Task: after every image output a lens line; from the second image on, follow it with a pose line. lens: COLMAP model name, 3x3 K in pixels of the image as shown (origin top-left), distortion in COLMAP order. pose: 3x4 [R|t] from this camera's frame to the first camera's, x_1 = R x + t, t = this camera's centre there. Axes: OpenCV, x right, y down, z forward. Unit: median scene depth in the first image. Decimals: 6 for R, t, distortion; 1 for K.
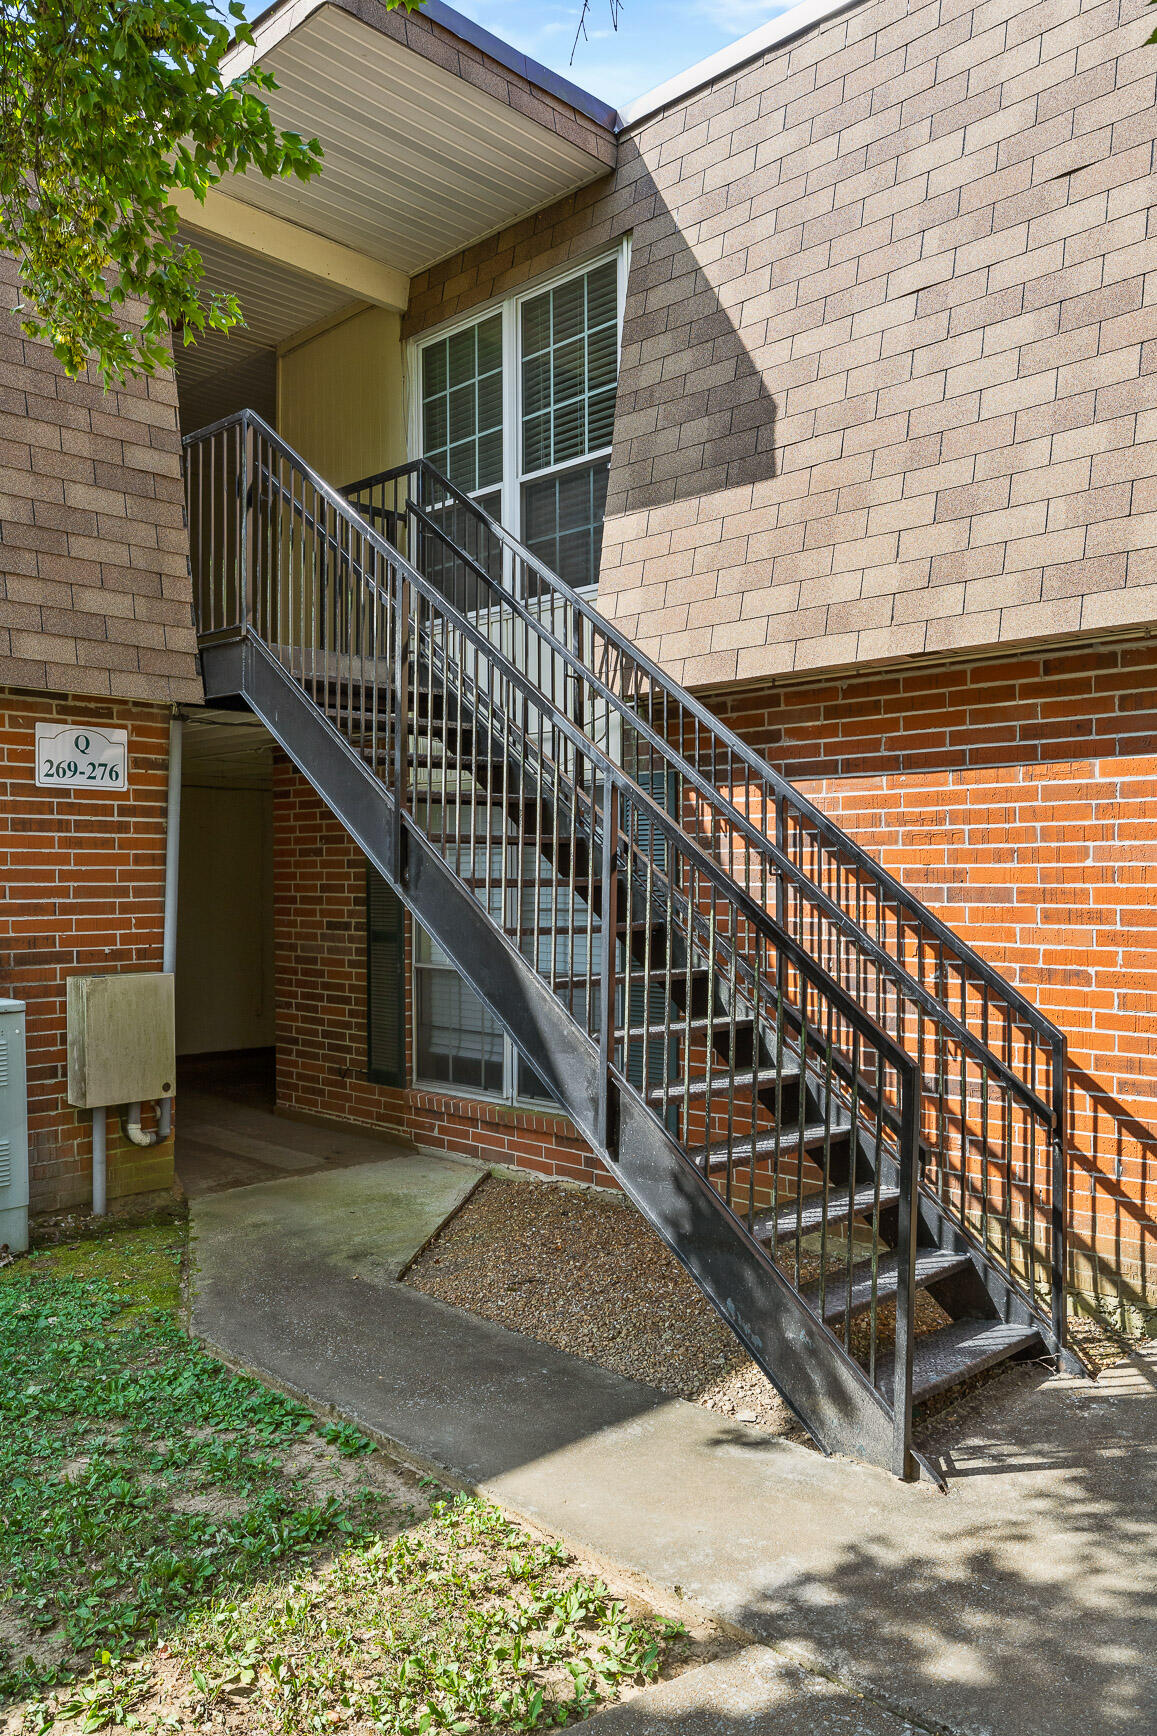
lens RADIAL K [[1298.5, 0, 568.0], [0, 1298.5, 901.3], [0, 0, 1]] dist [0.008572, -0.006694]
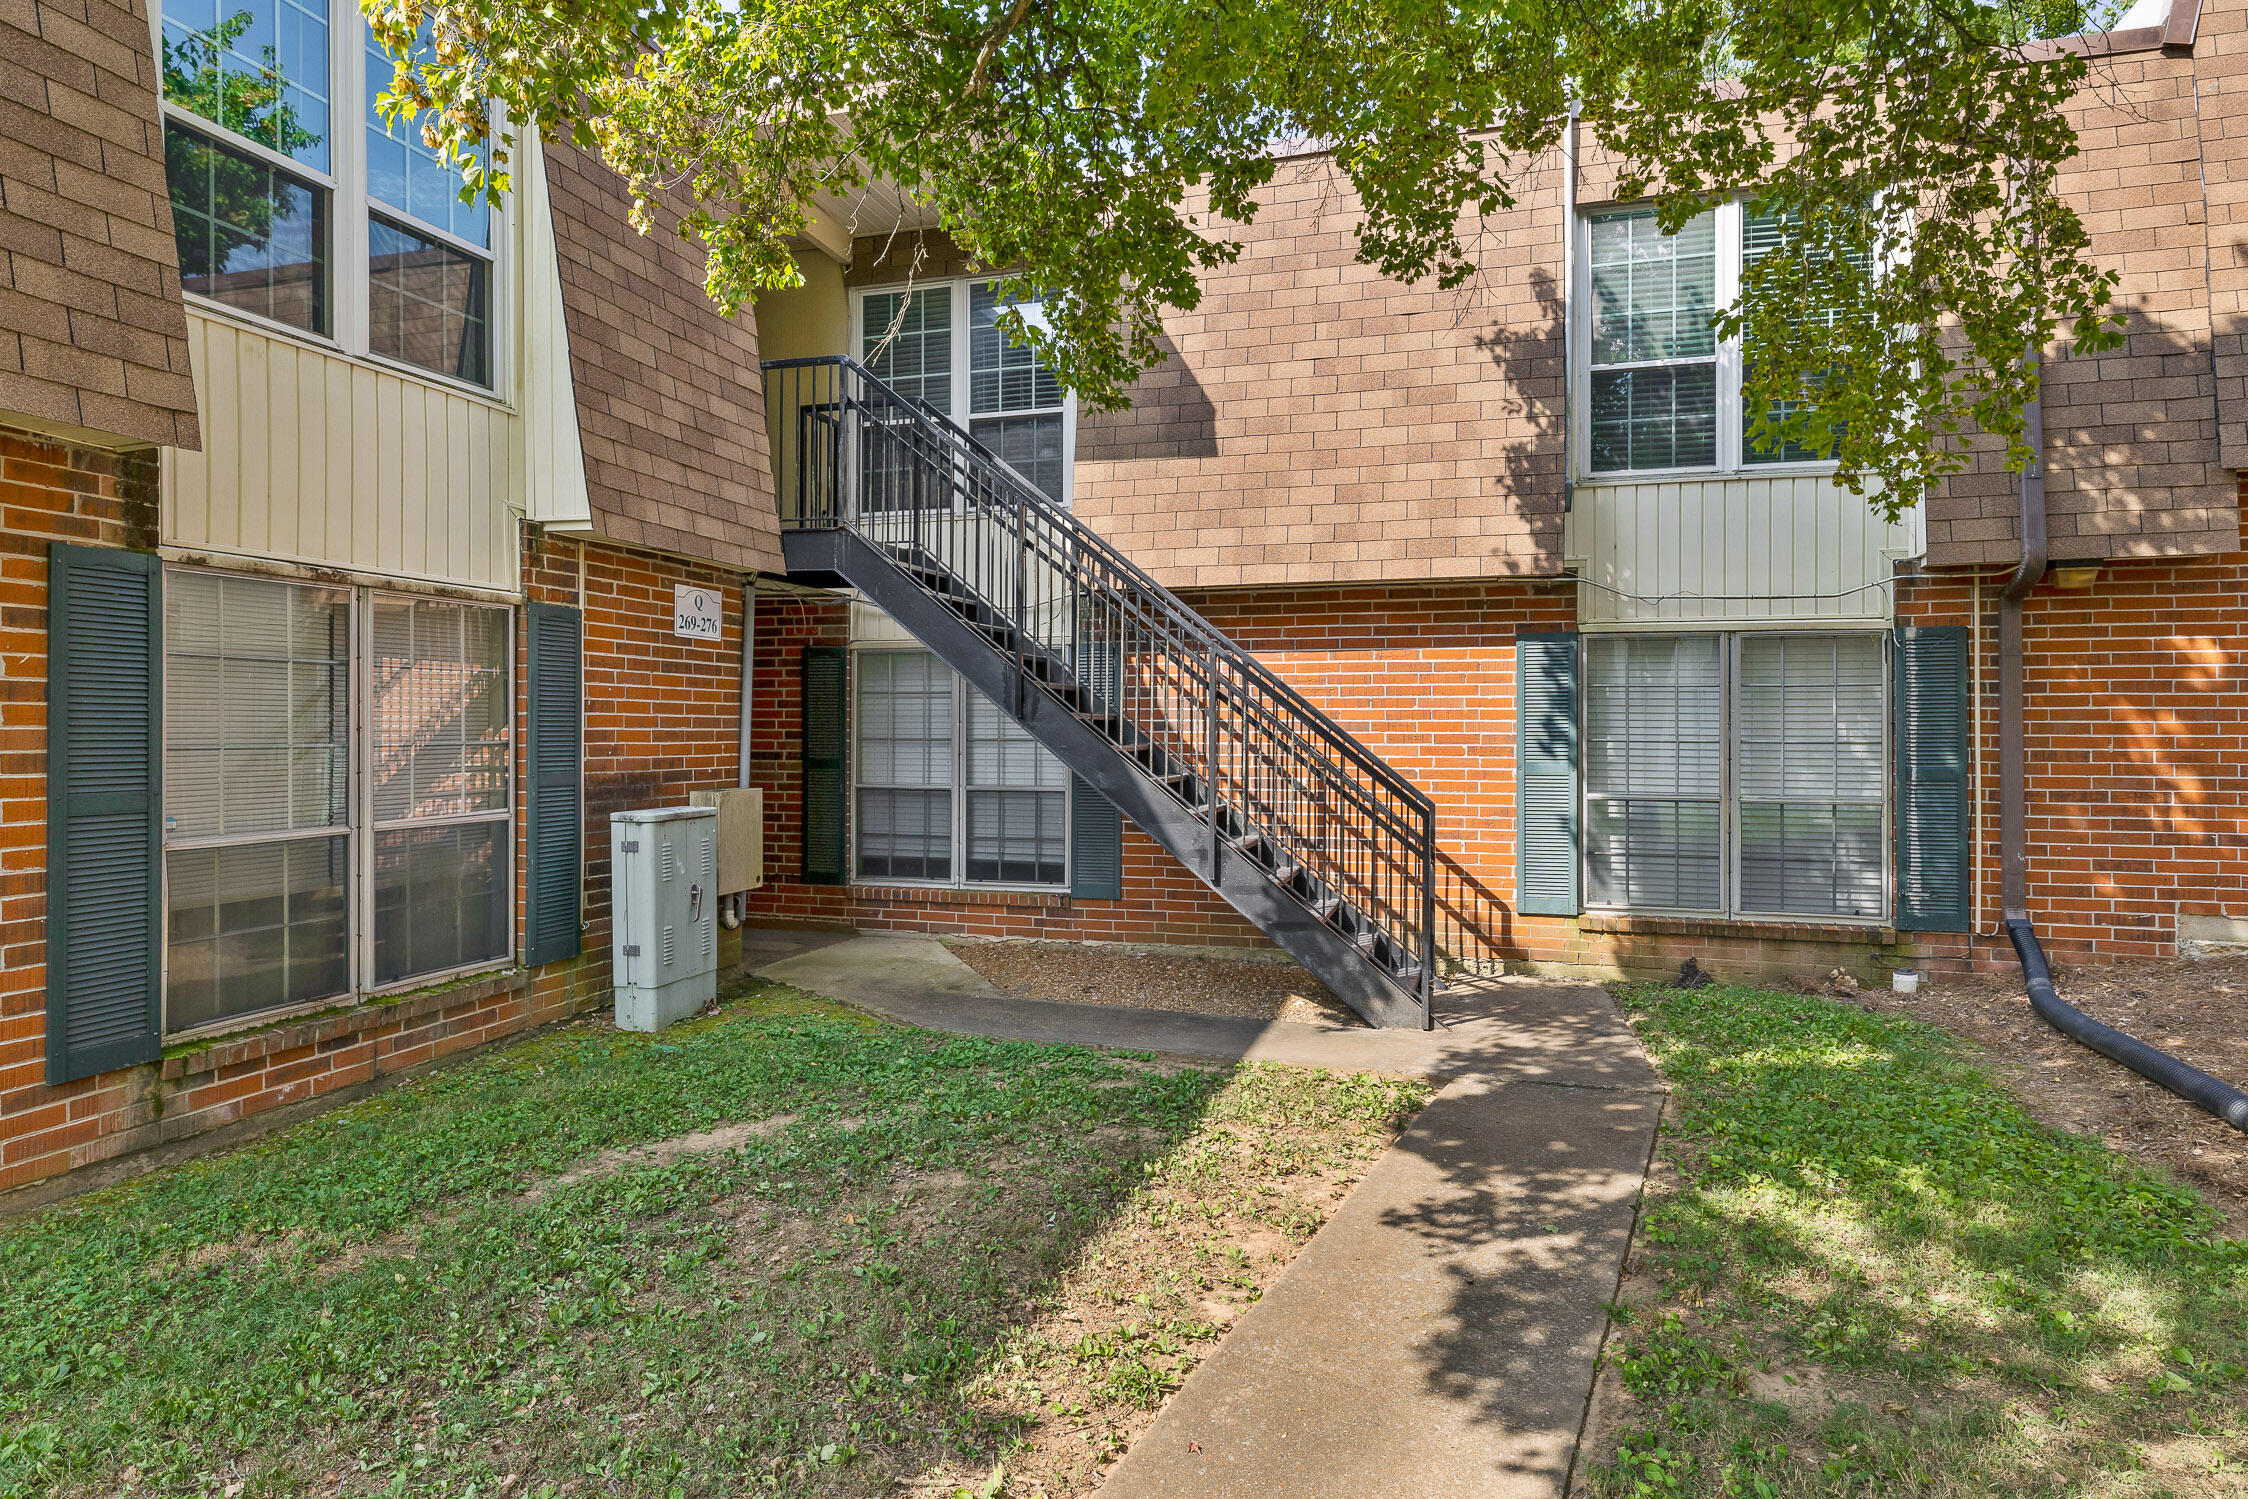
lens RADIAL K [[1268.6, 0, 1121.6], [0, 1268.6, 751.1], [0, 0, 1]] dist [0.002775, 0.000156]
pose [[0.881863, -0.003173, 0.471495, -0.646018], [0.003904, 0.999992, -0.000571, 0.024192], [-0.471489, 0.002344, 0.881869, -0.273643]]
